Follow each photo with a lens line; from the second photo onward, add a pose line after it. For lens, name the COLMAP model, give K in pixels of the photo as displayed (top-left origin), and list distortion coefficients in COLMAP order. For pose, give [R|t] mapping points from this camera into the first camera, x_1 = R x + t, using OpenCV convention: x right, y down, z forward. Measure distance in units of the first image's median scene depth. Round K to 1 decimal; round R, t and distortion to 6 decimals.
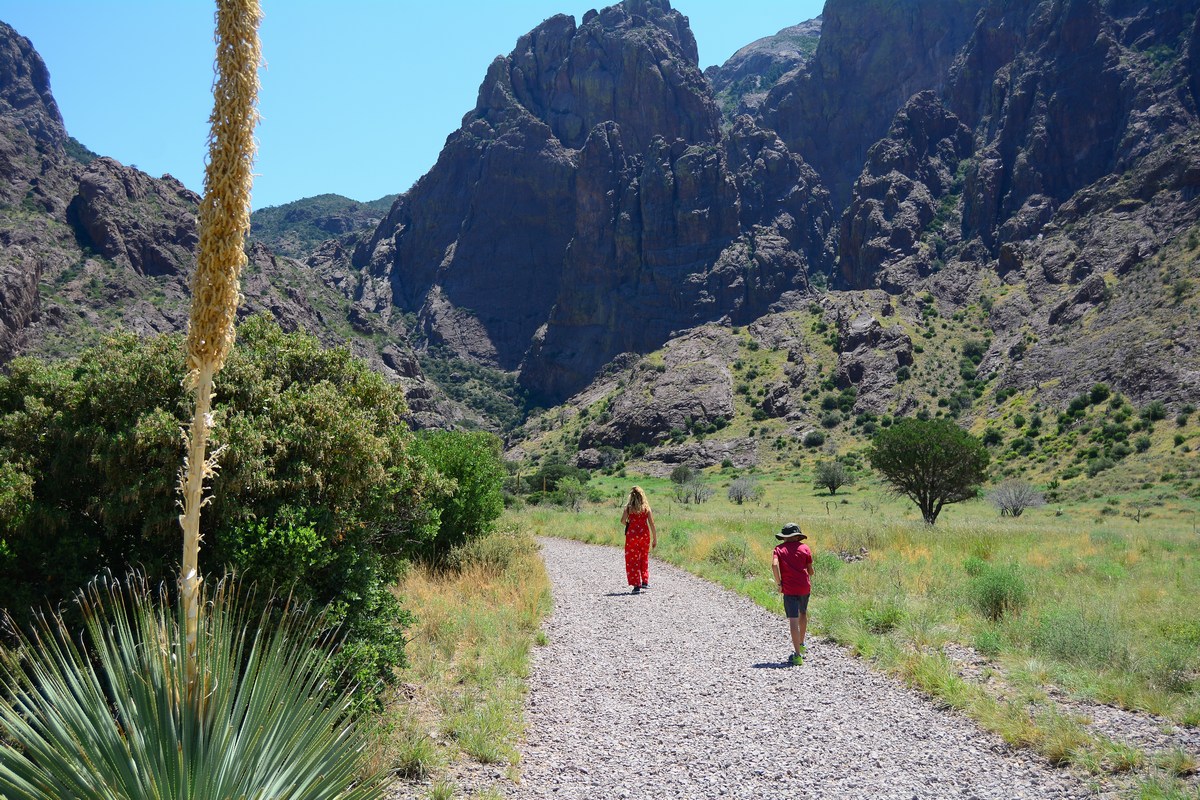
lens RADIAL K [[1035.3, 0, 605.6], [0, 1035.3, 454.2], [0, 0, 1]] dist [-0.056183, 0.018241]
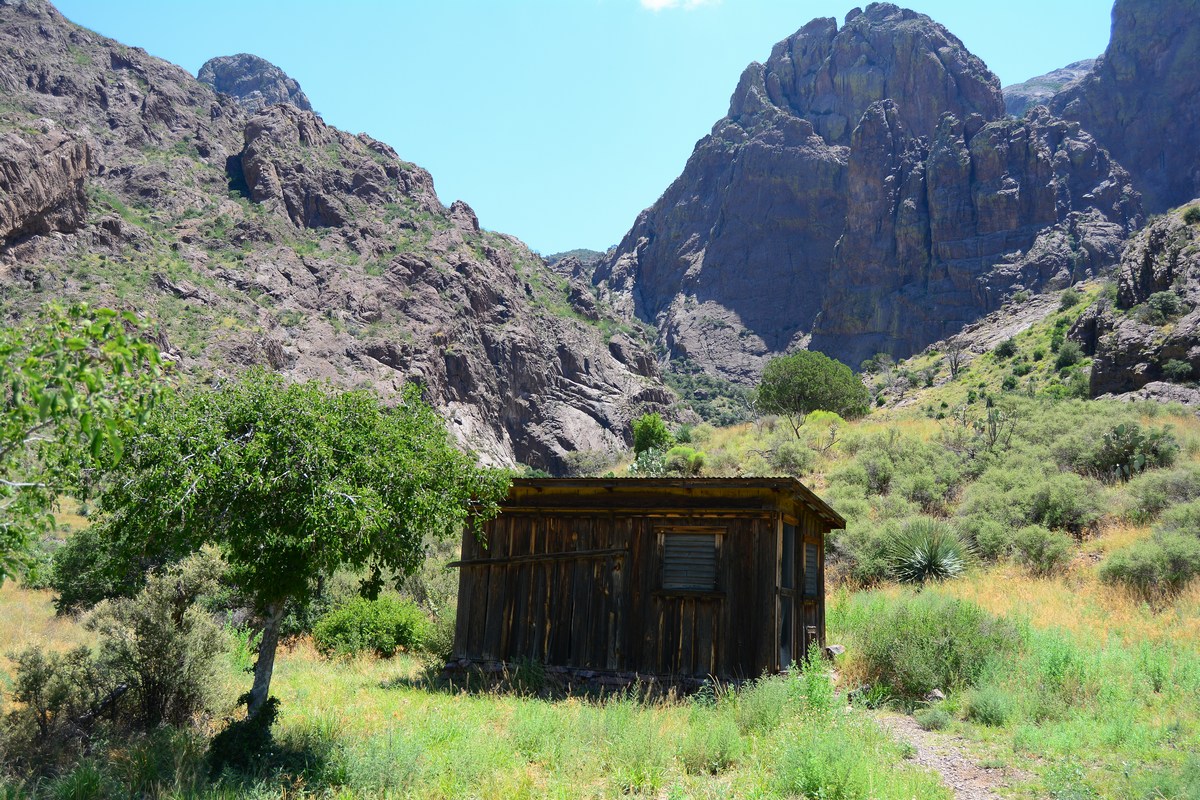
lens RADIAL K [[1035.3, 0, 605.6], [0, 1035.3, 454.2], [0, 0, 1]] dist [-0.056183, 0.018241]
pose [[0.973331, 0.023133, -0.228237, -0.024931], [-0.032437, 0.998785, -0.037098, 0.007836], [0.227102, 0.043512, 0.972898, 0.152161]]
